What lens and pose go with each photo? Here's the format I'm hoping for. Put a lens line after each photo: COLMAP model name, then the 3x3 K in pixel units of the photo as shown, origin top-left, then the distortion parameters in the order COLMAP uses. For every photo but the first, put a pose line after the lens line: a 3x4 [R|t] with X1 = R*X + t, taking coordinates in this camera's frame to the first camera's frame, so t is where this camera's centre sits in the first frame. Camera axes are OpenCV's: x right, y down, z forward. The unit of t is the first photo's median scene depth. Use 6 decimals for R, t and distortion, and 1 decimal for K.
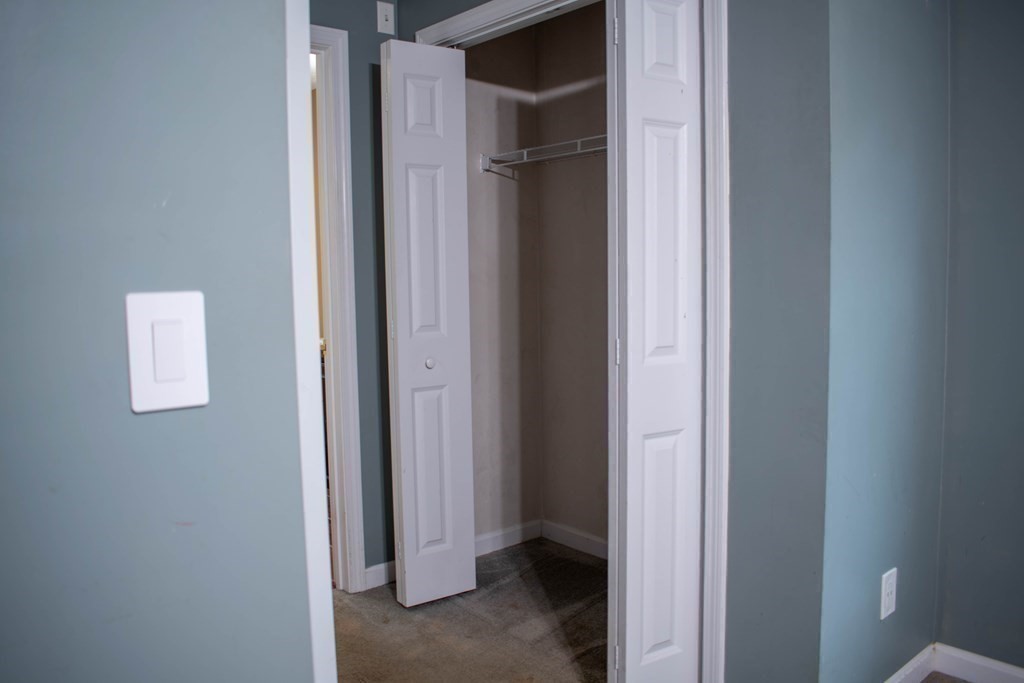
lens RADIAL K [[800.1, 0, 512.0], [0, 800.1, 341.5], [0, 0, 1]] dist [-0.094248, 0.008218]
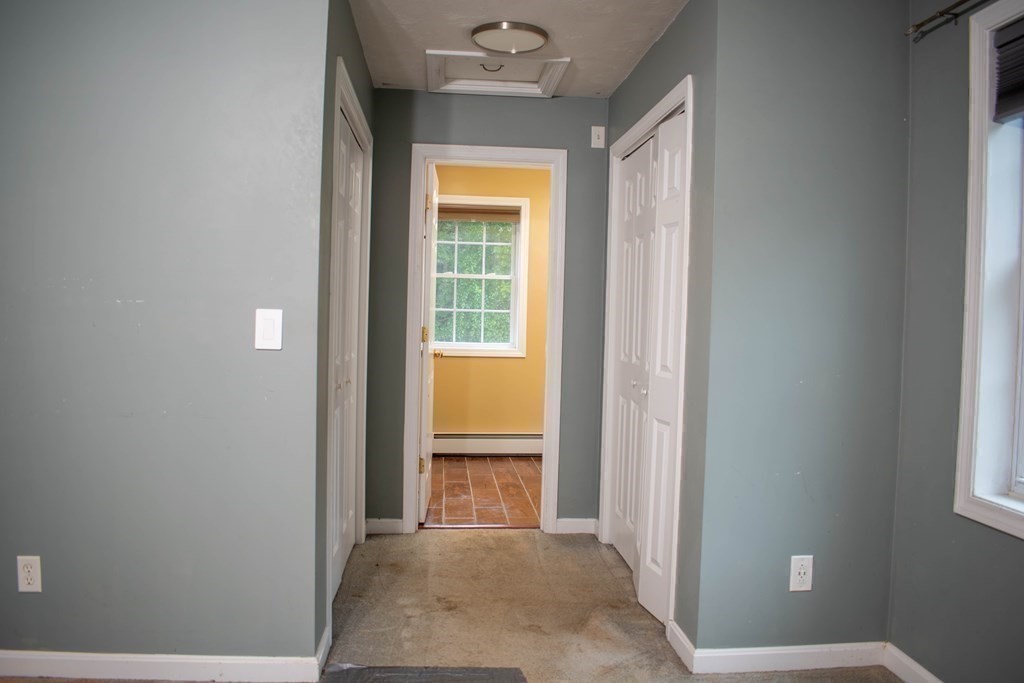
lens RADIAL K [[800.1, 0, 512.0], [0, 800.1, 341.5], [0, 0, 1]] dist [-0.094248, 0.008218]
pose [[0.816468, 0.060341, -0.574228, 0.813475], [-0.092597, 0.995336, -0.027066, 0.022005], [0.569917, 0.075270, 0.818248, -0.365303]]
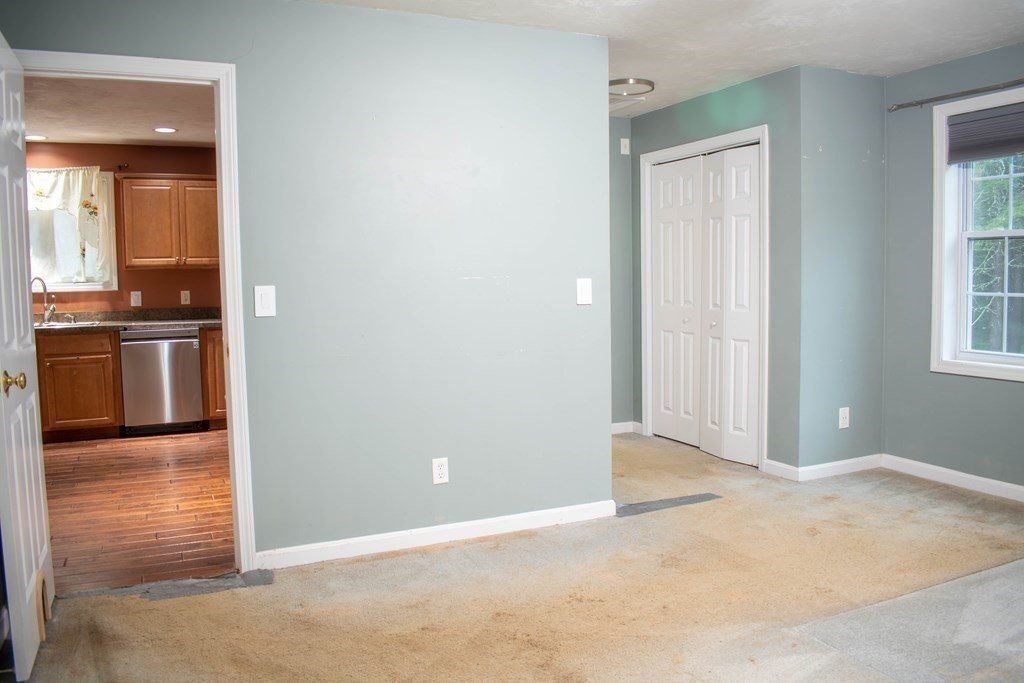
lens RADIAL K [[800.1, 0, 512.0], [0, 800.1, 341.5], [0, 0, 1]] dist [-0.094248, 0.008218]
pose [[0.962460, 0.023872, -0.270372, 0.169098], [-0.024737, 0.999694, 0.000210, 0.127113], [0.270294, 0.006486, 0.962756, -1.447602]]
